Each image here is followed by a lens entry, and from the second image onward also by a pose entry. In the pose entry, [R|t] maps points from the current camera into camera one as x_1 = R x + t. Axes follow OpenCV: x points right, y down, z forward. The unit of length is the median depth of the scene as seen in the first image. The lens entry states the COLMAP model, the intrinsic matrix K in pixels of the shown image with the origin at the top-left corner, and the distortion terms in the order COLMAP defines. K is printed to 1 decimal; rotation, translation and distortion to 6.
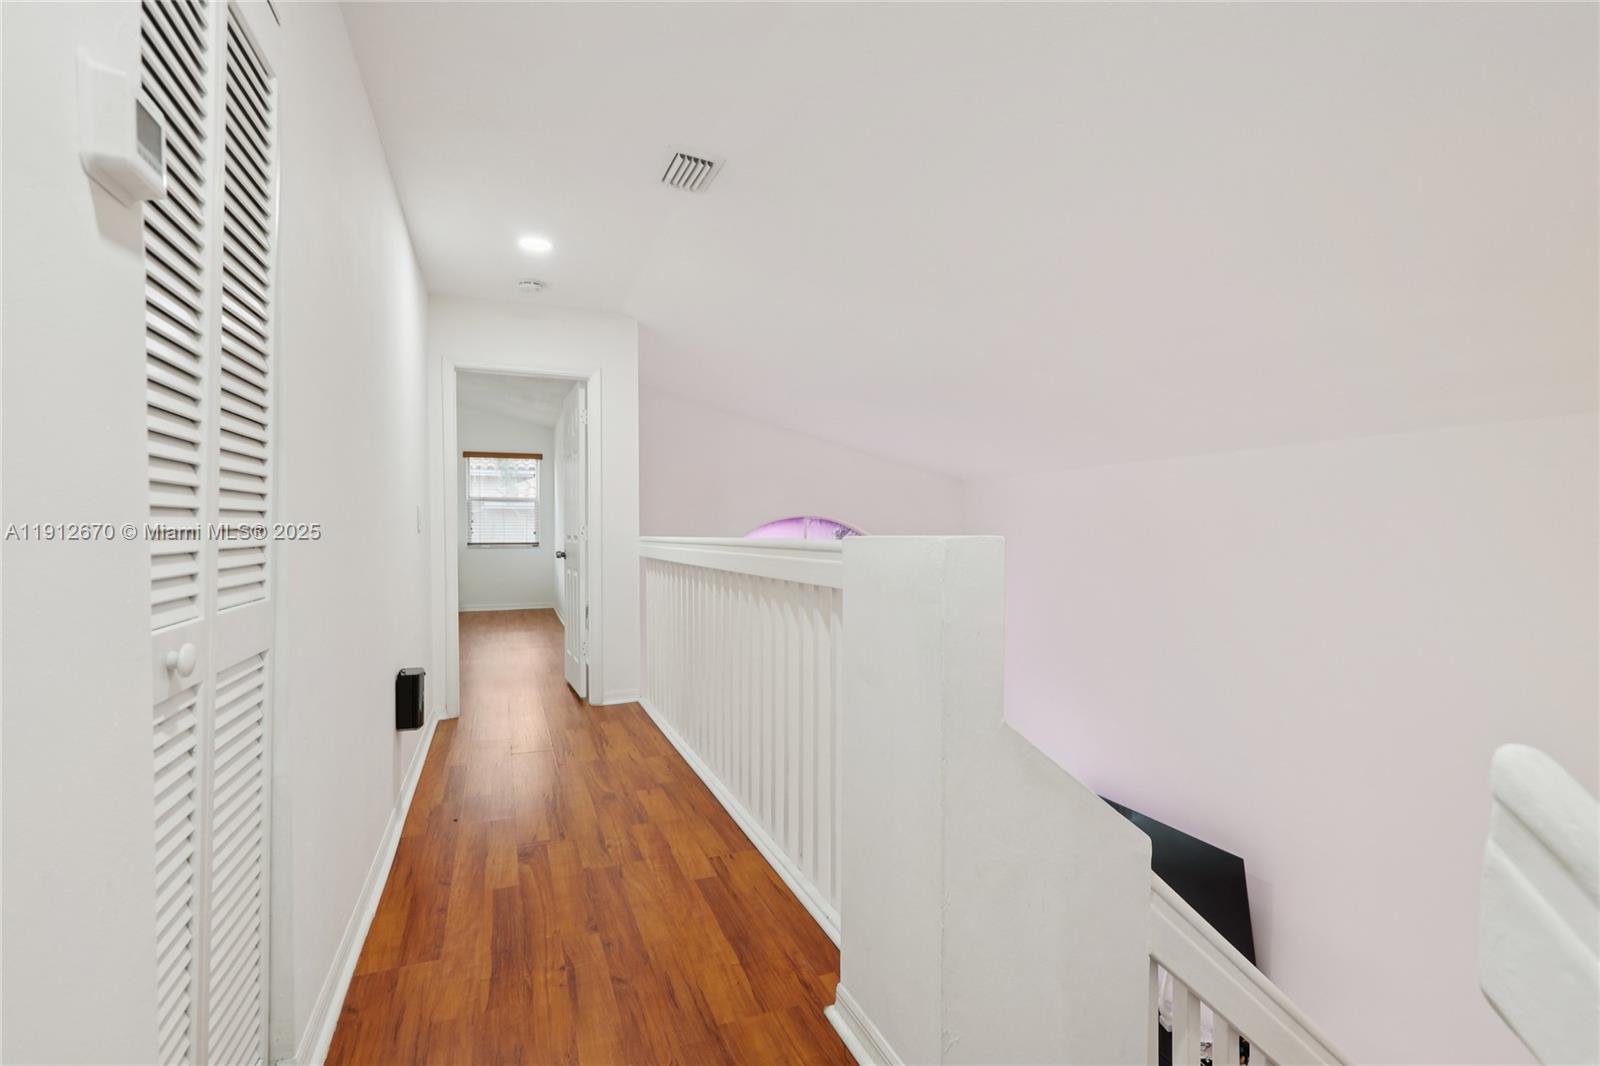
lens RADIAL K [[728.1, 0, 805.2], [0, 728.1, 533.6], [0, 0, 1]] dist [-0.018922, -0.000225]
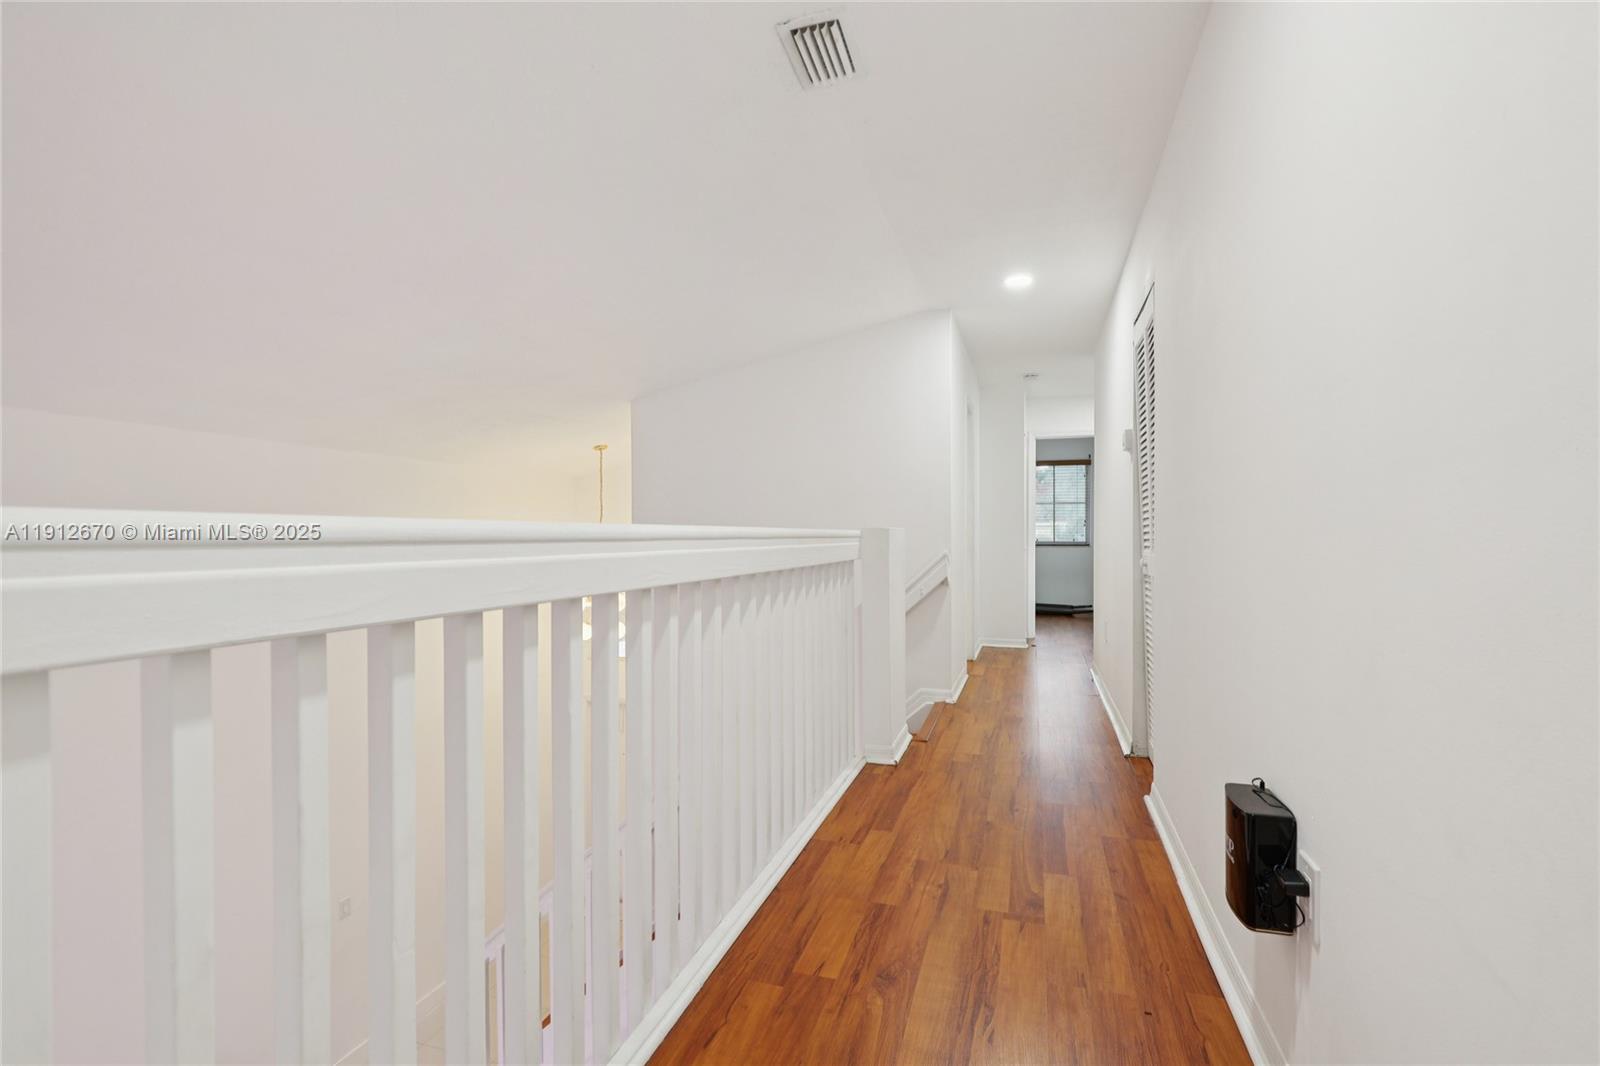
lens RADIAL K [[728.1, 0, 804.7], [0, 728.1, 535.8], [0, 0, 1]] dist [-0.018922, -0.000225]
pose [[-0.765571, -0.000177, 0.643351, -0.743045], [0.000449, 1.000000, 0.000809, 0.015698], [-0.643351, 0.000908, -0.765571, 1.867089]]
